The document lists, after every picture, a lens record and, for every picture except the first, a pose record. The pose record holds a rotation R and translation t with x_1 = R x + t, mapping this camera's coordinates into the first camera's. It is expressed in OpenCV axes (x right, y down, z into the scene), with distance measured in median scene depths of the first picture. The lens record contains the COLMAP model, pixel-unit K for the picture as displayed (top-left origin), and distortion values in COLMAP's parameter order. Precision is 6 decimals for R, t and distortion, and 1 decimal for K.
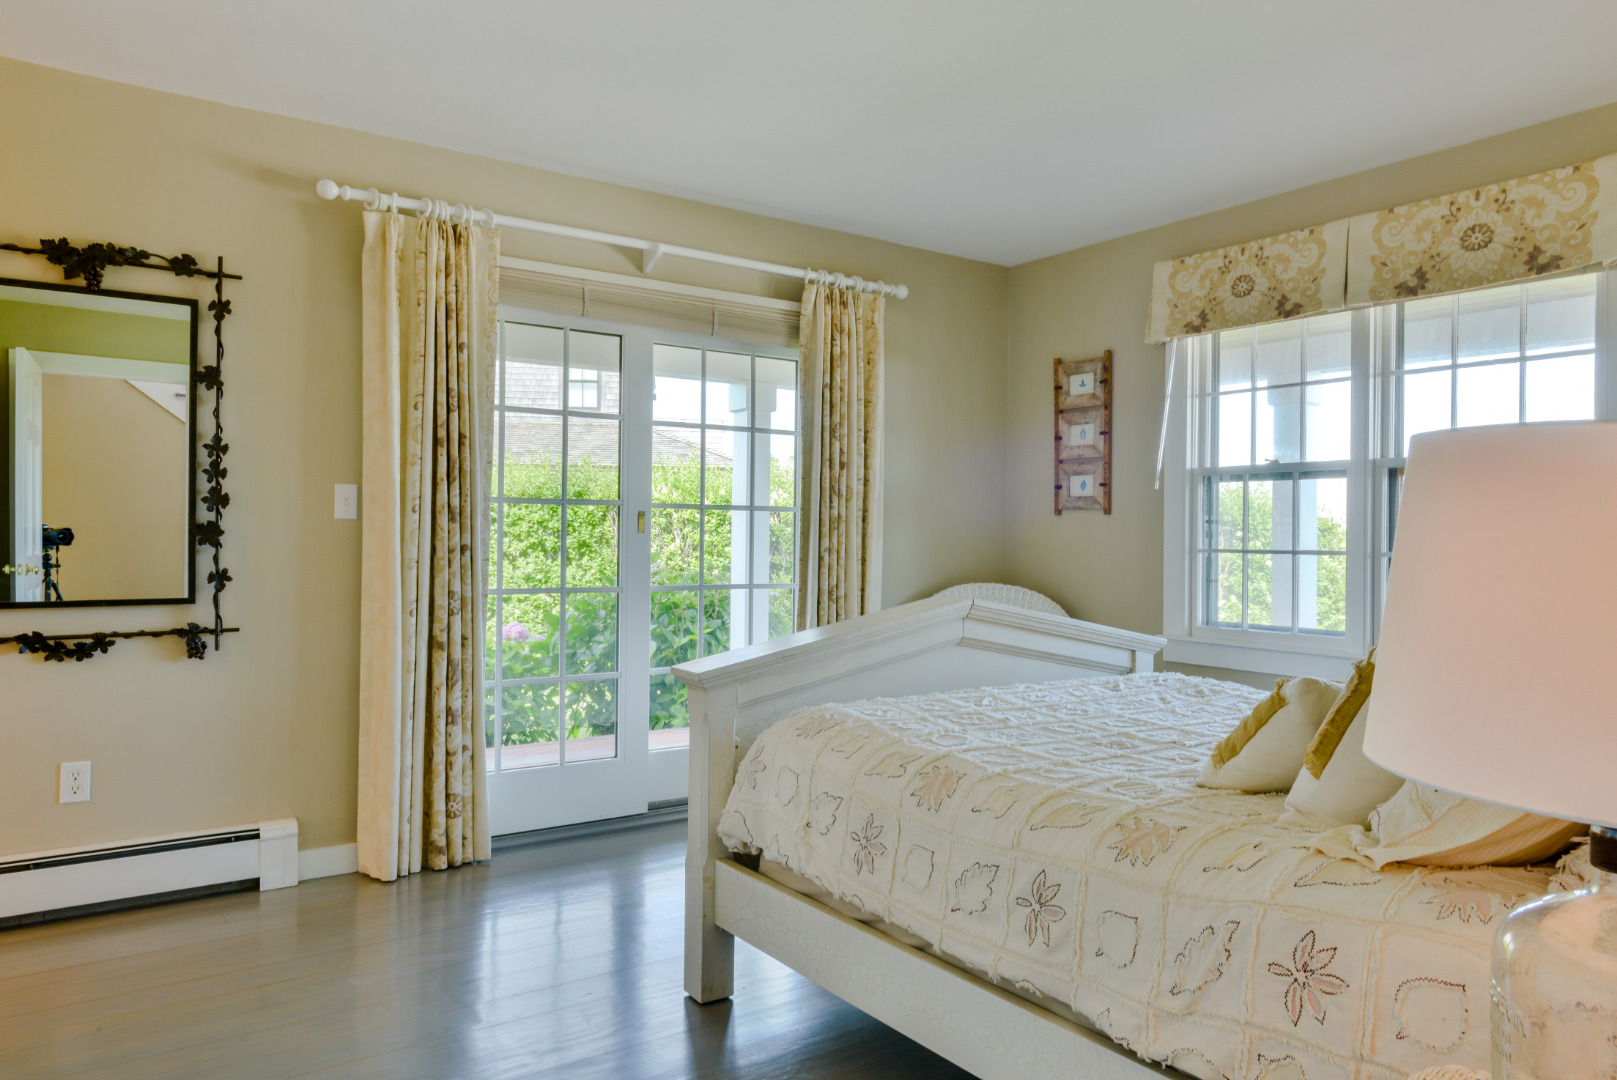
lens RADIAL K [[1109.0, 0, 808.5], [0, 1109.0, 540.0], [0, 0, 1]] dist [0.003112, 0.005088]
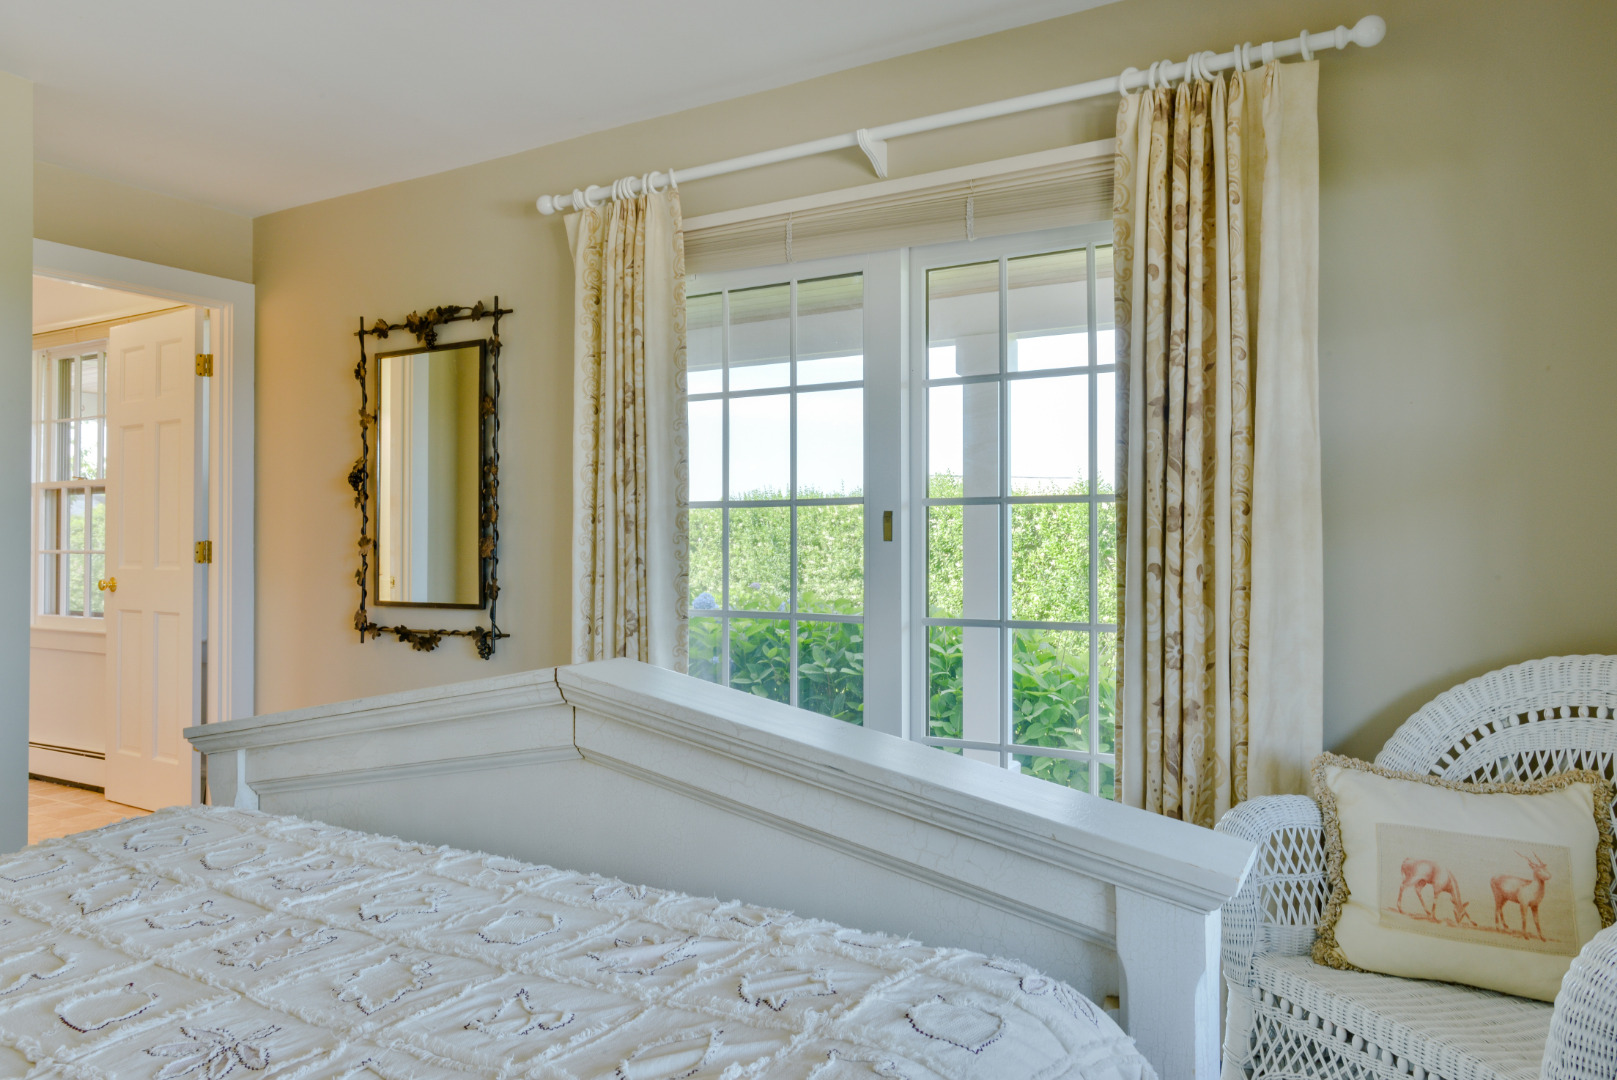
lens RADIAL K [[1109.0, 0, 808.5], [0, 1109.0, 540.0], [0, 0, 1]] dist [0.003112, 0.005088]
pose [[0.407898, -0.009372, -0.912979, 0.548942], [0.003716, 0.999956, -0.008604, -0.001929], [0.913020, 0.000117, 0.407915, 0.762189]]
